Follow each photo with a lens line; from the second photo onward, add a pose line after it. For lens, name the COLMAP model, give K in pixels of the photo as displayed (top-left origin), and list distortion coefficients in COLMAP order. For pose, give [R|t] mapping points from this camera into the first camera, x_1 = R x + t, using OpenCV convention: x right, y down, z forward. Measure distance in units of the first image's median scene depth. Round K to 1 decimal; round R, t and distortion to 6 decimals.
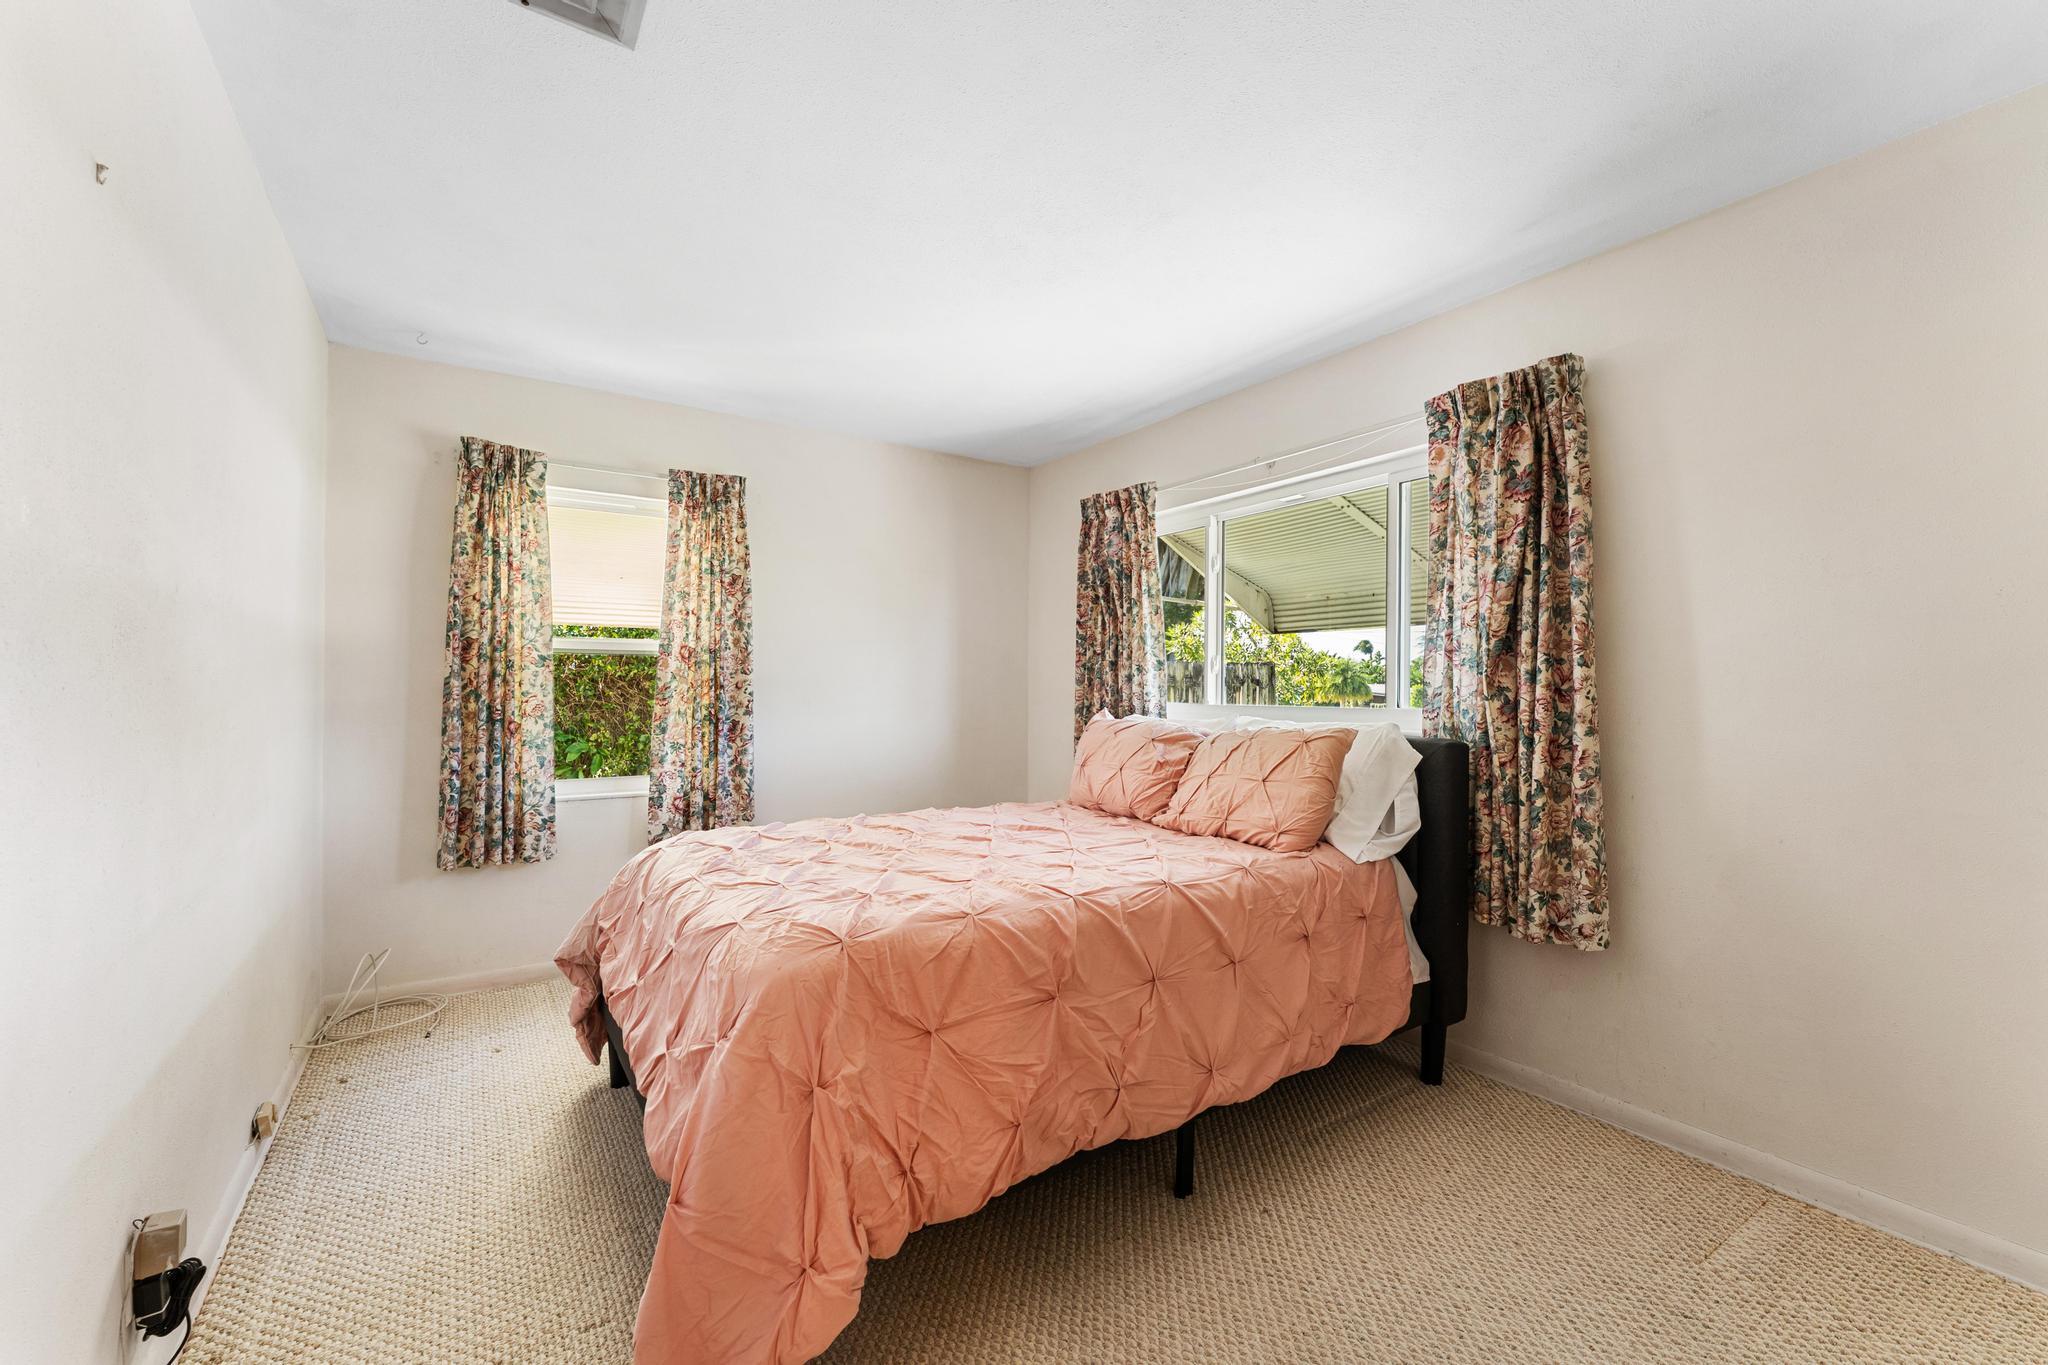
lens RADIAL K [[823.3, 0, 1036.6], [0, 823.3, 660.2], [0, 0, 1]] dist [-0.001217, 0.000003]
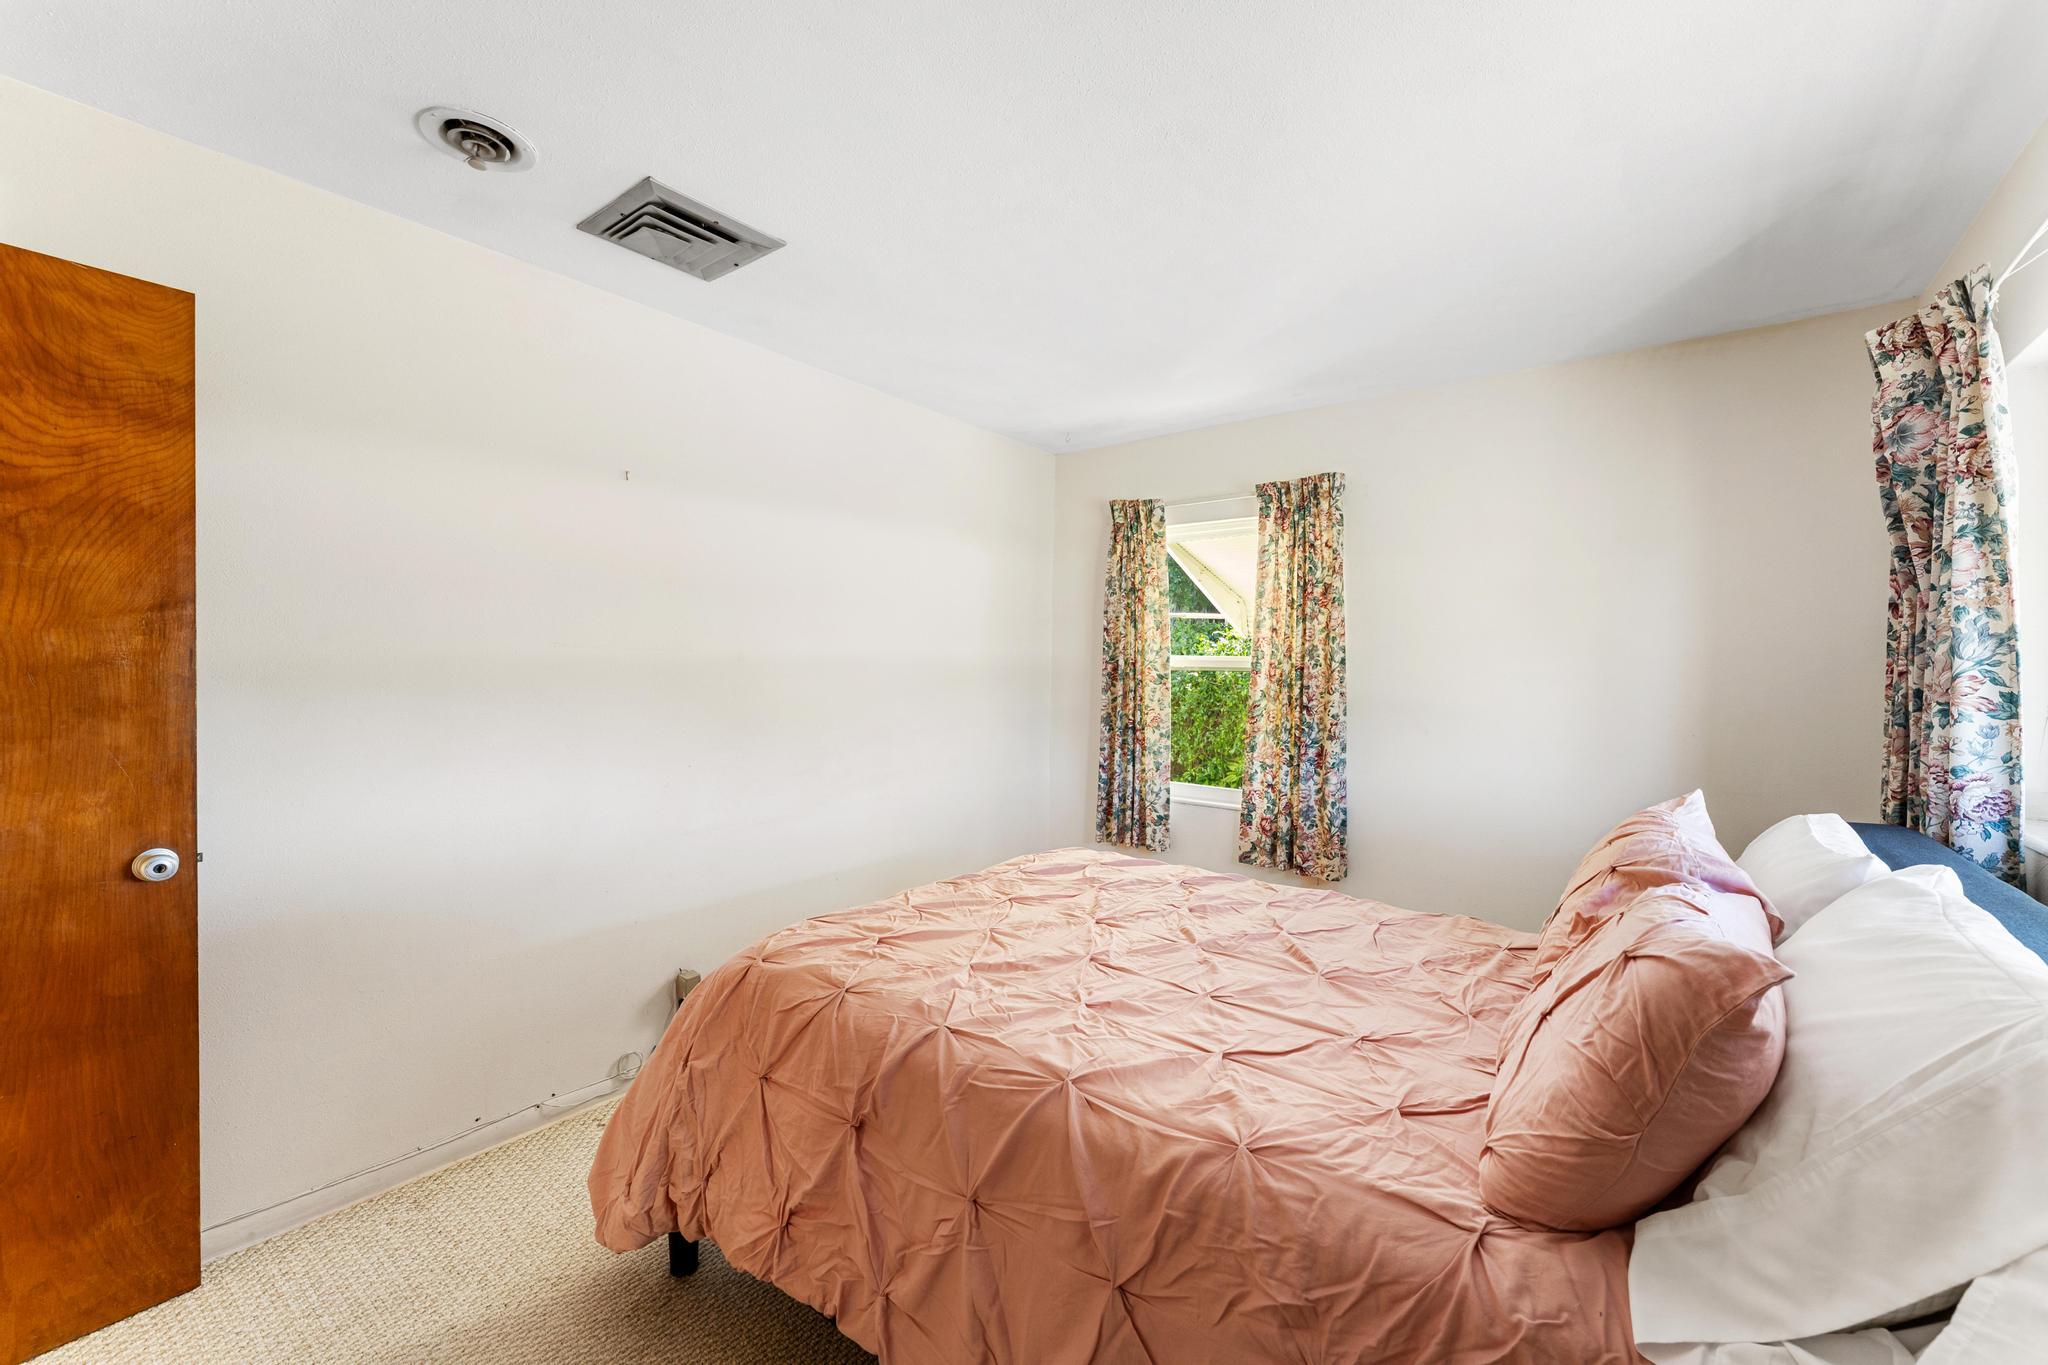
lens RADIAL K [[823.3, 0, 1036.6], [0, 823.3, 660.2], [0, 0, 1]] dist [-0.001217, 0.000003]
pose [[0.314678, -0.005751, -0.949181, 0.416416], [0.015957, 0.999872, -0.000768, -0.025672], [0.949064, -0.014904, 0.314730, 0.442173]]
